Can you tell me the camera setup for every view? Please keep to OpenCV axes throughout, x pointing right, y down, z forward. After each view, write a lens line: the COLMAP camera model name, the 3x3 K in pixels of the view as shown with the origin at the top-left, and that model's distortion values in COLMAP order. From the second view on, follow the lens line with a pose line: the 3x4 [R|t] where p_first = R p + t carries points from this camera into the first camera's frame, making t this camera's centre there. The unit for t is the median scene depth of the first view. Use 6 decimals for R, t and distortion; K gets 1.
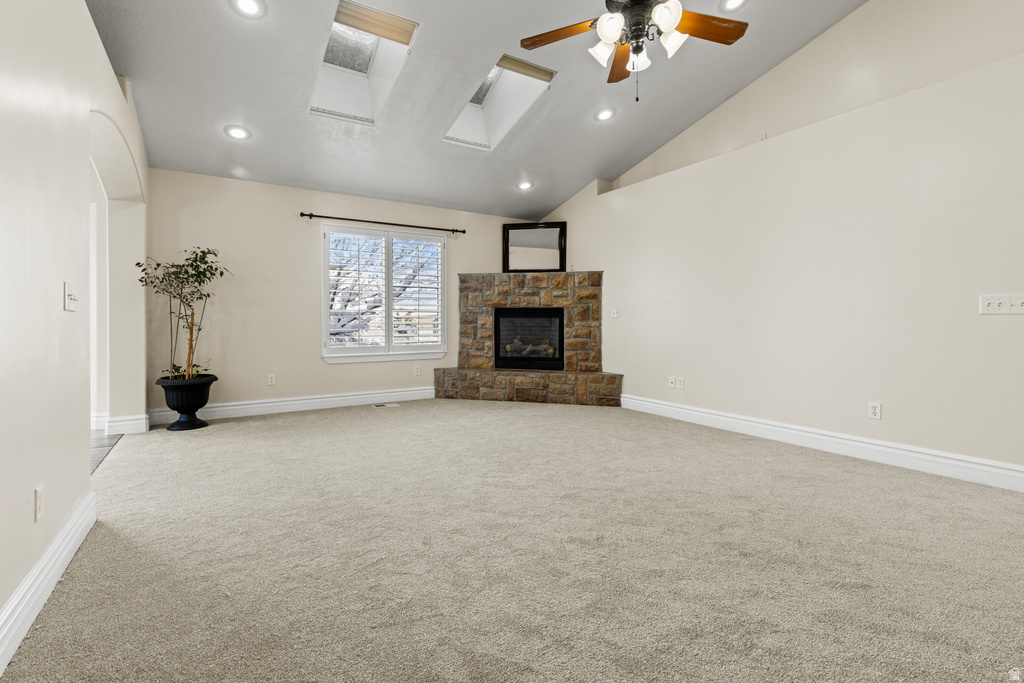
lens RADIAL K [[462.0, 0, 500.0], [0, 462.0, 326.9], [0, 0, 1]] dist [0.010486, -0.000009]
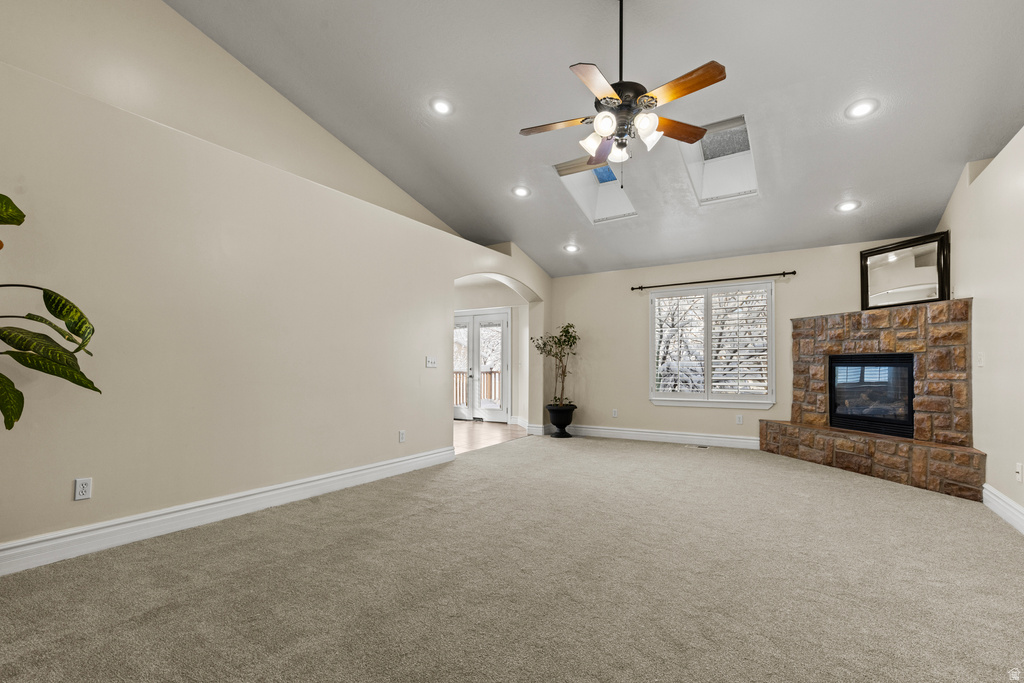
lens RADIAL K [[471.5, 0, 510.9], [0, 471.5, 367.0], [0, 0, 1]] dist [0.001465, 0.000249]
pose [[0.442152, -0.002389, -0.896937, 0.533195], [-0.010827, 0.999909, -0.008000, -0.006956], [0.896875, 0.013248, 0.442086, 0.093616]]
